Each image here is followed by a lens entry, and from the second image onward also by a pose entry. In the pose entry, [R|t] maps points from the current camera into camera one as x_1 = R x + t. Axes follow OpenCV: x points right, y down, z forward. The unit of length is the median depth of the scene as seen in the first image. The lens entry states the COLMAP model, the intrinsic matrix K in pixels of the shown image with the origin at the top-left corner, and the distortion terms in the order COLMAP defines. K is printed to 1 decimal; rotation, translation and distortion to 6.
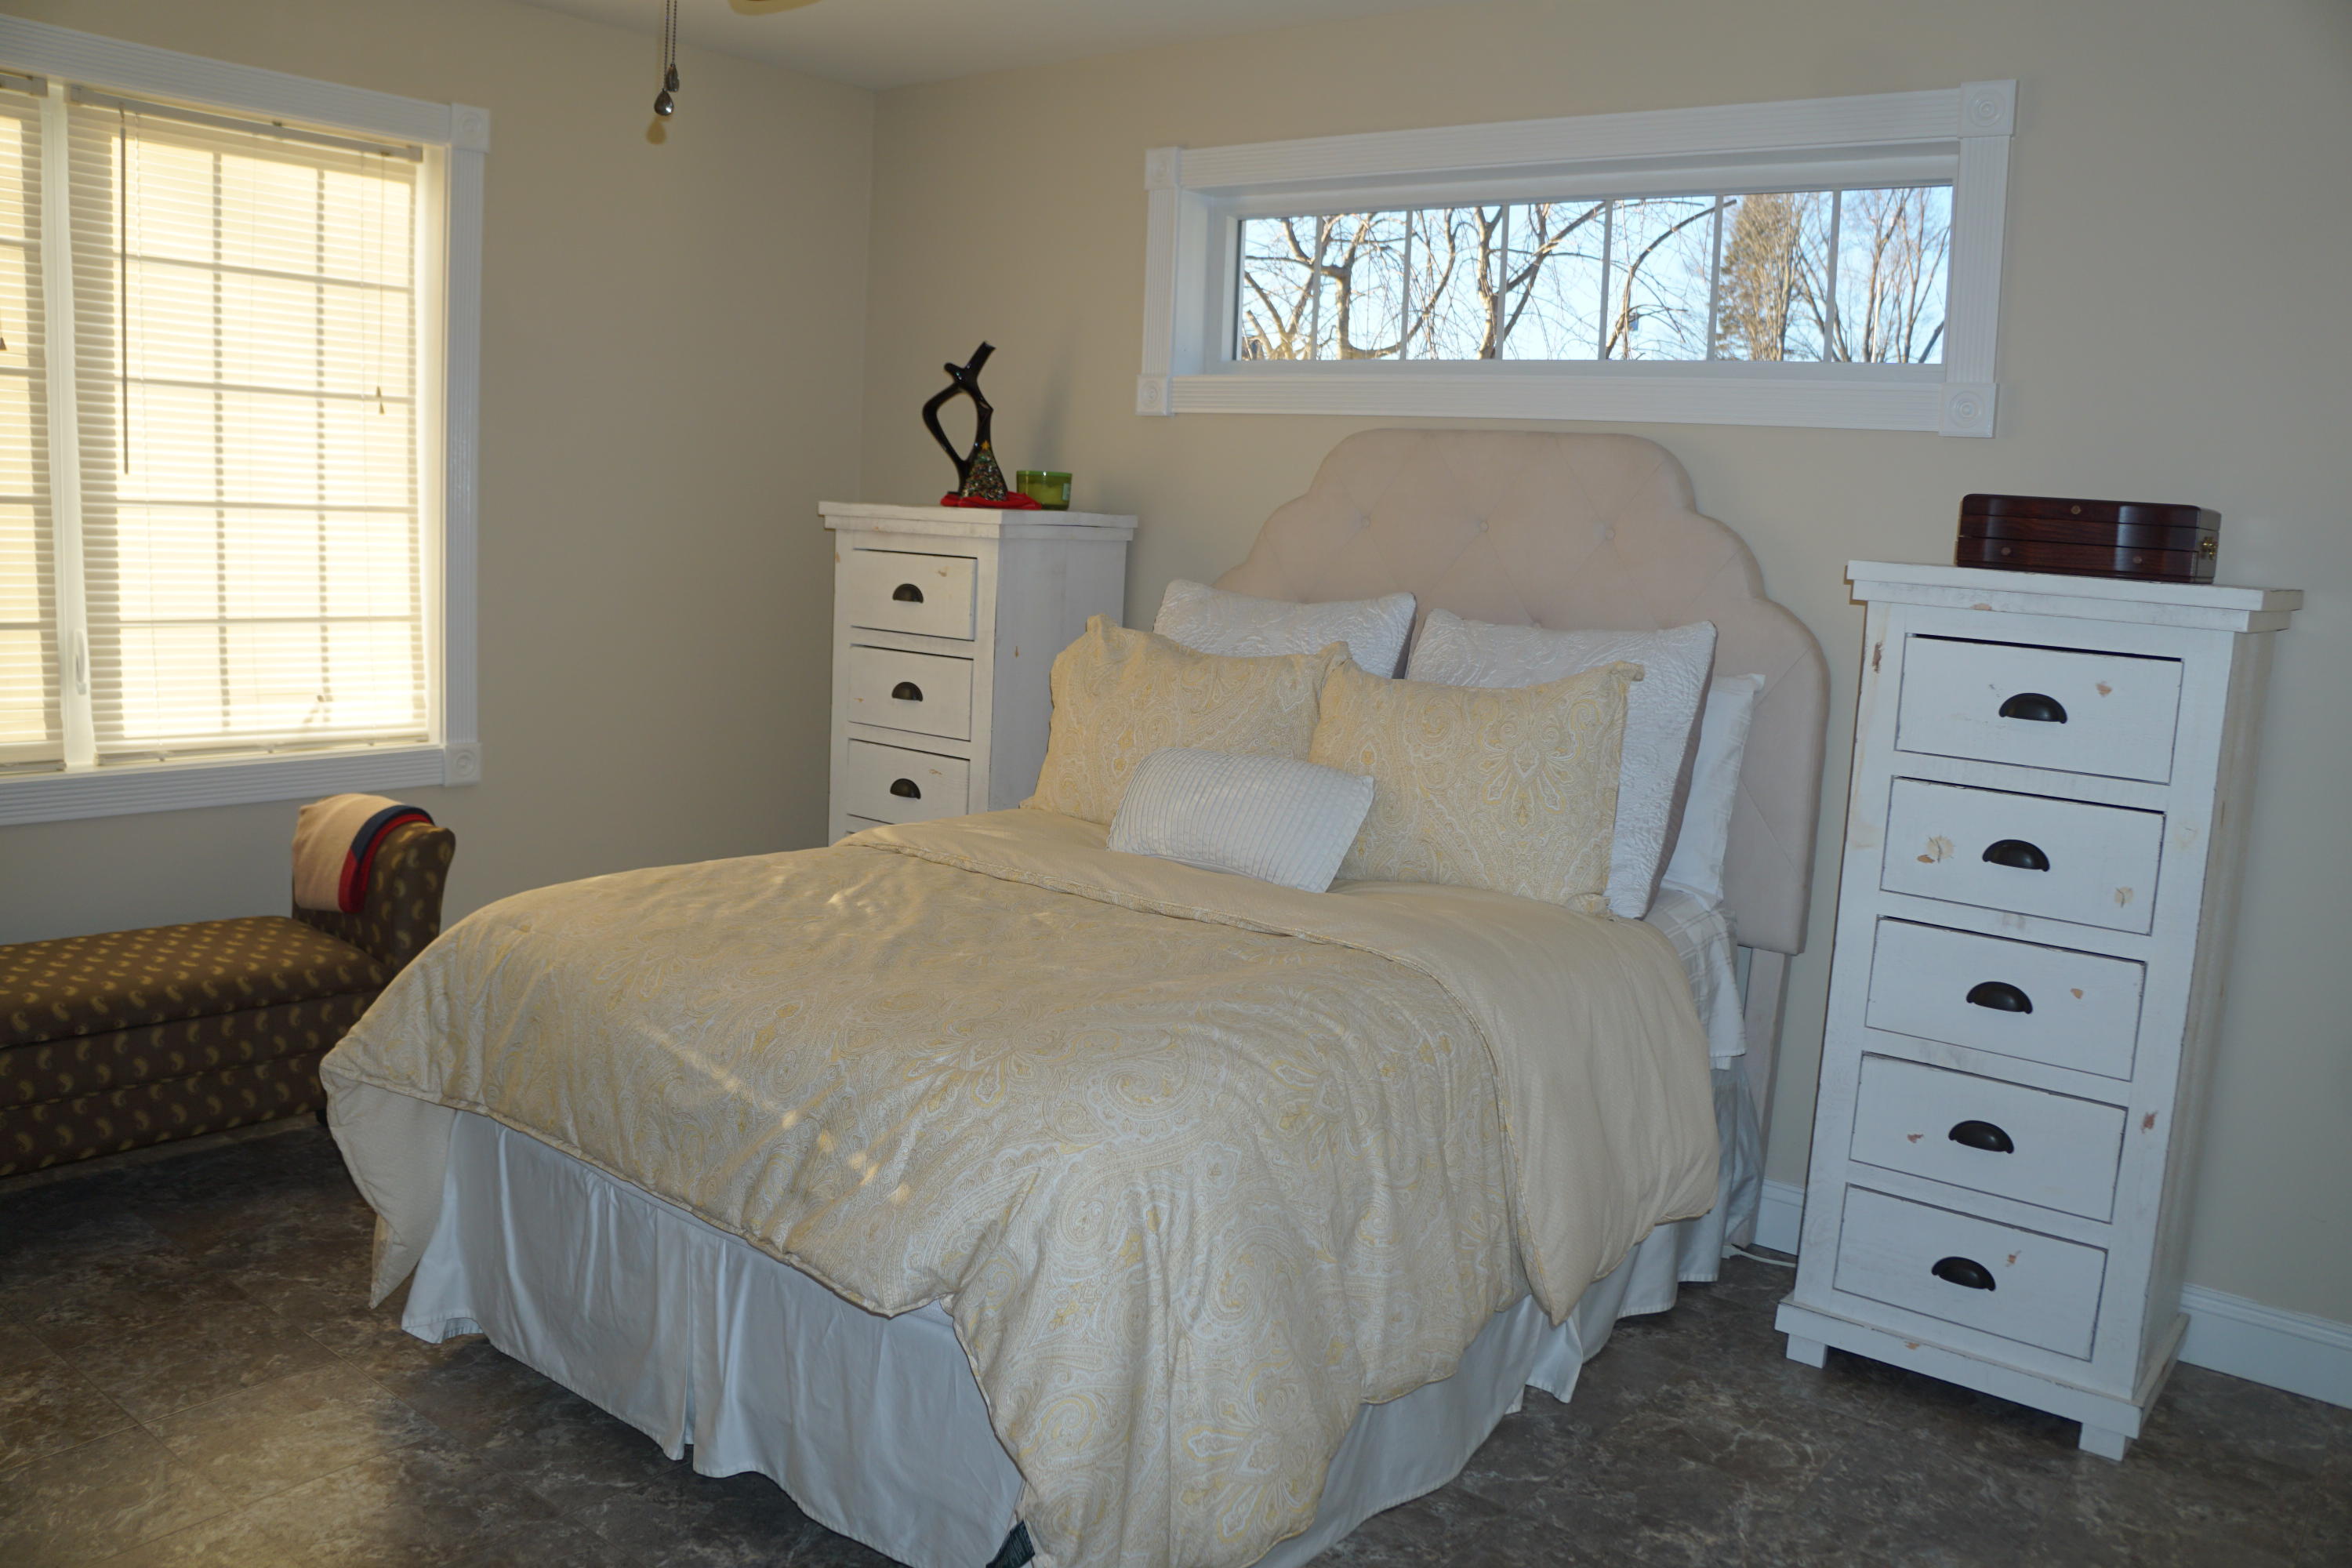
lens RADIAL K [[1846.9, 0, 1180.8], [0, 1846.9, 751.8], [0, 0, 1]] dist [-0.186640, 0.135550]
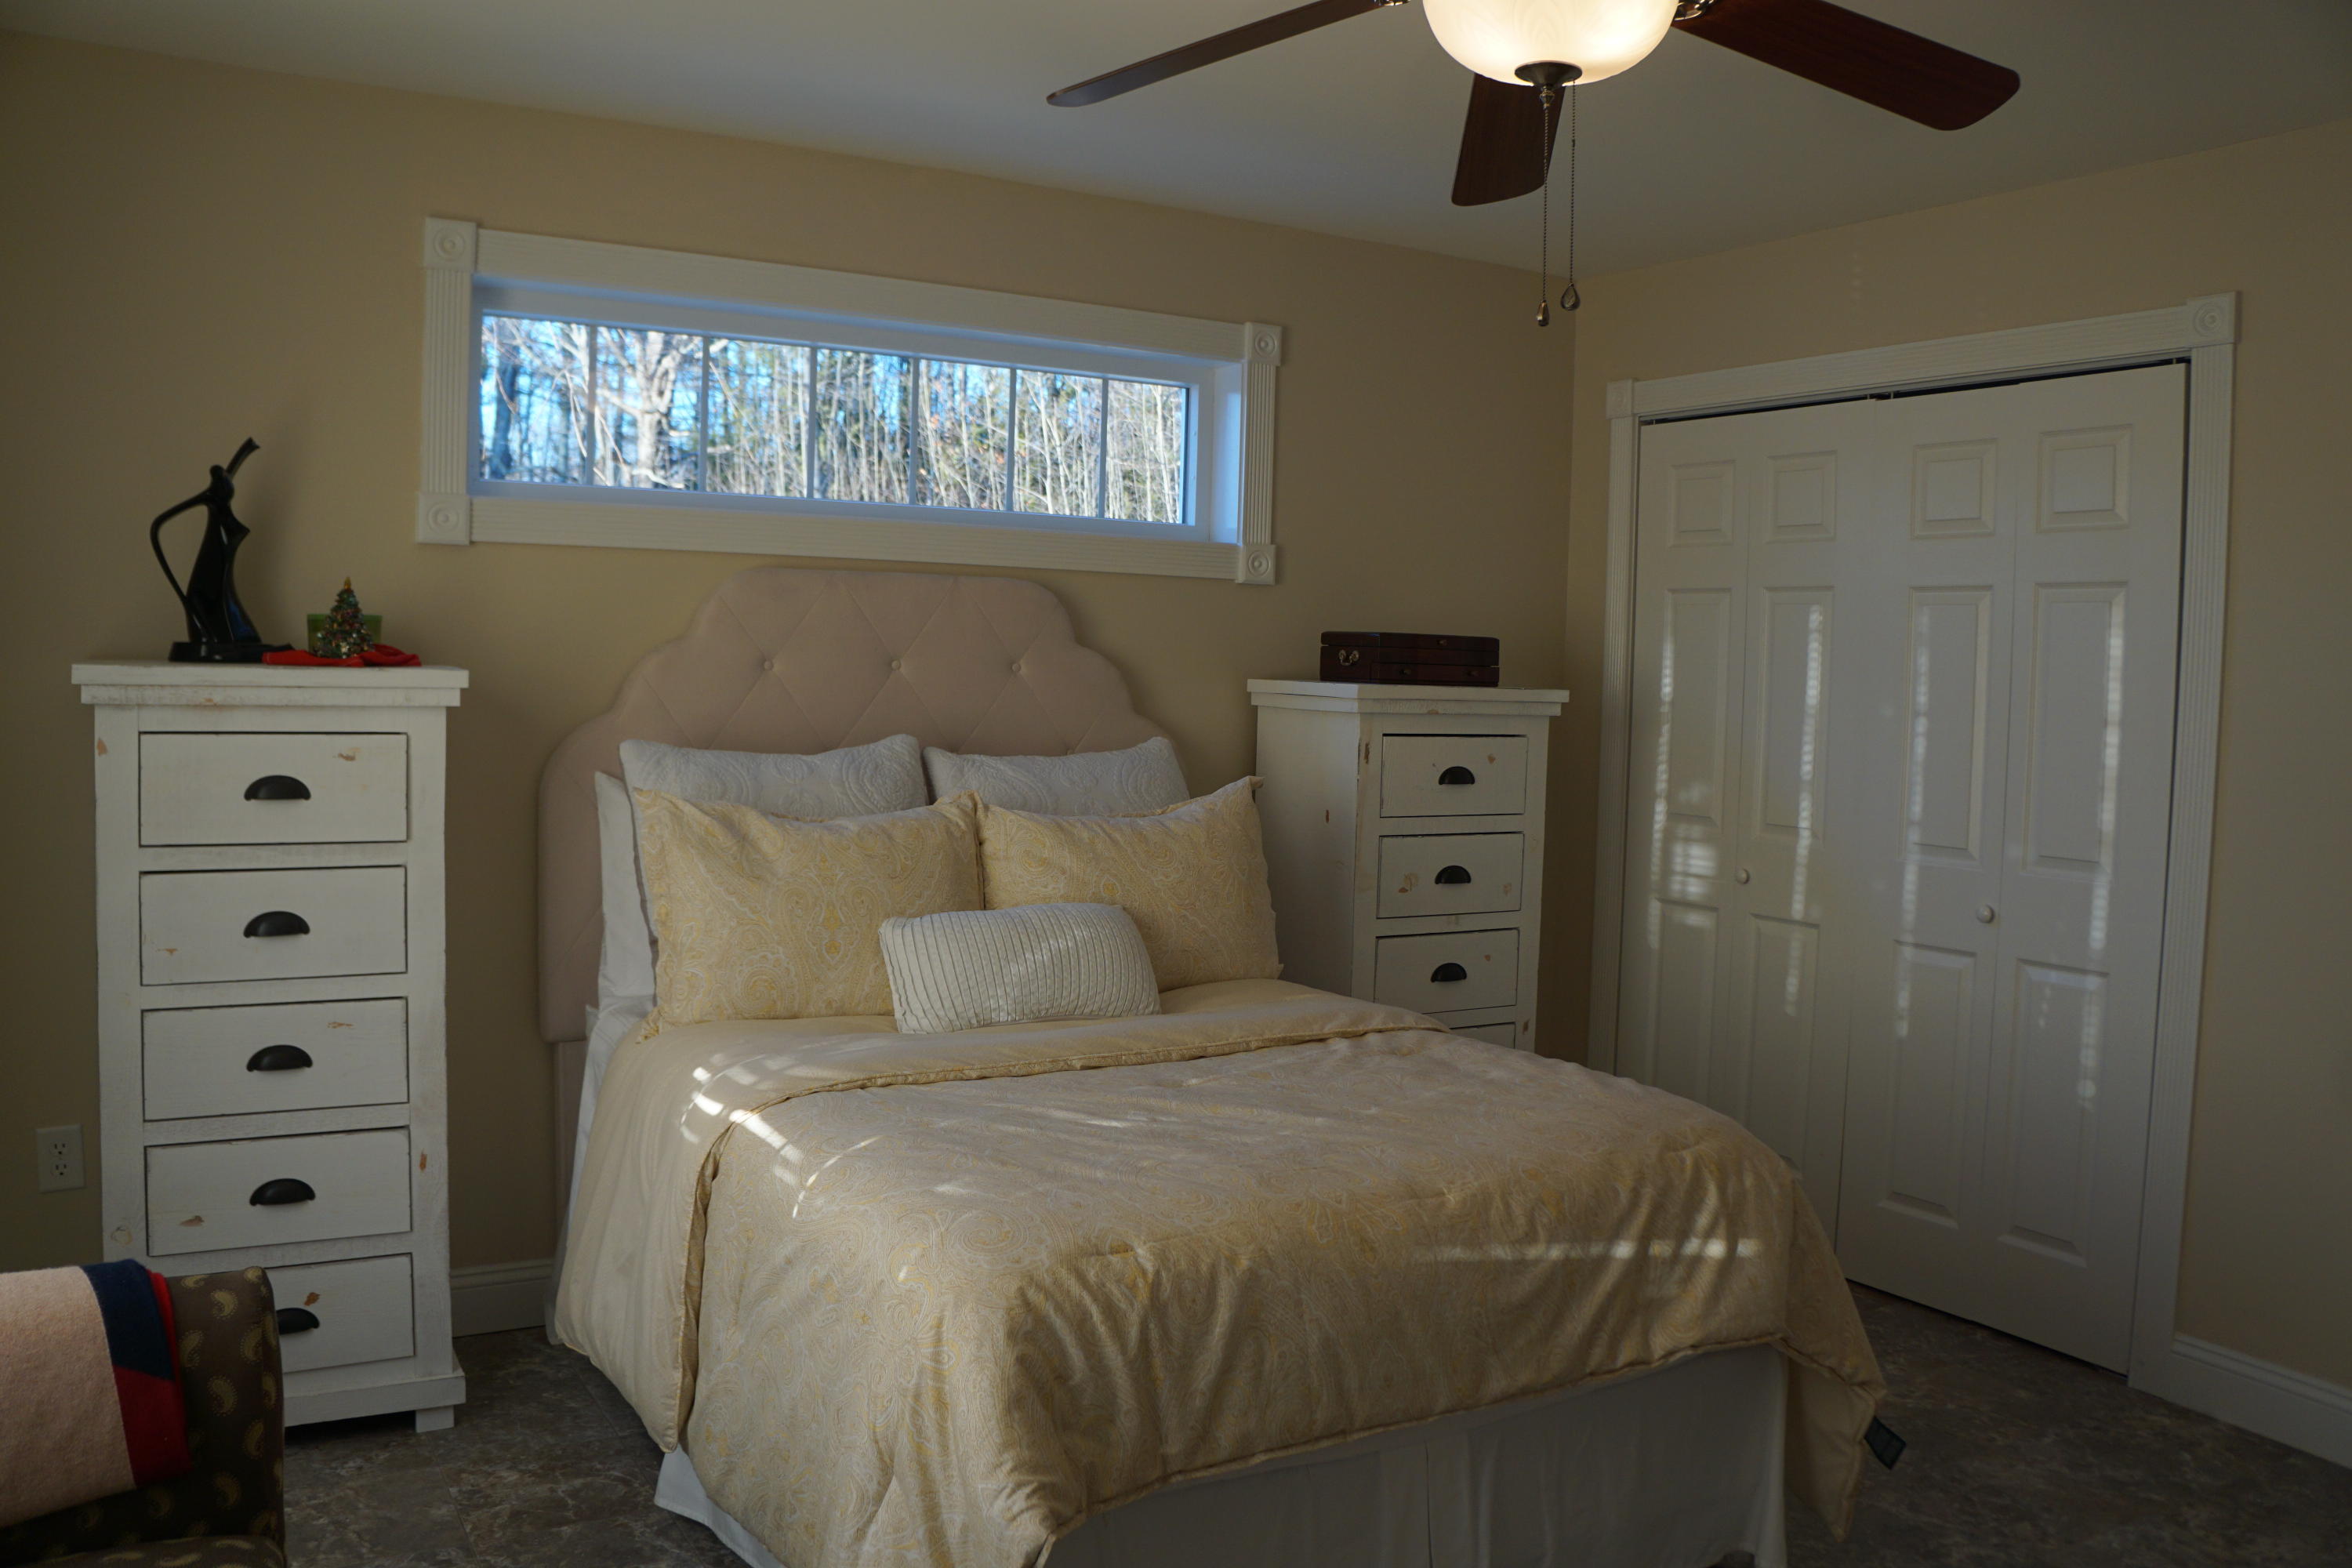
lens RADIAL K [[1846.9, 0, 1180.8], [0, 1846.9, 751.8], [0, 0, 1]] dist [-0.186640, 0.135550]
pose [[0.341820, -0.082754, 0.936115, -0.958528], [0.116132, 0.992200, 0.045306, -0.130019], [-0.932562, 0.093226, 0.348764, 0.618151]]
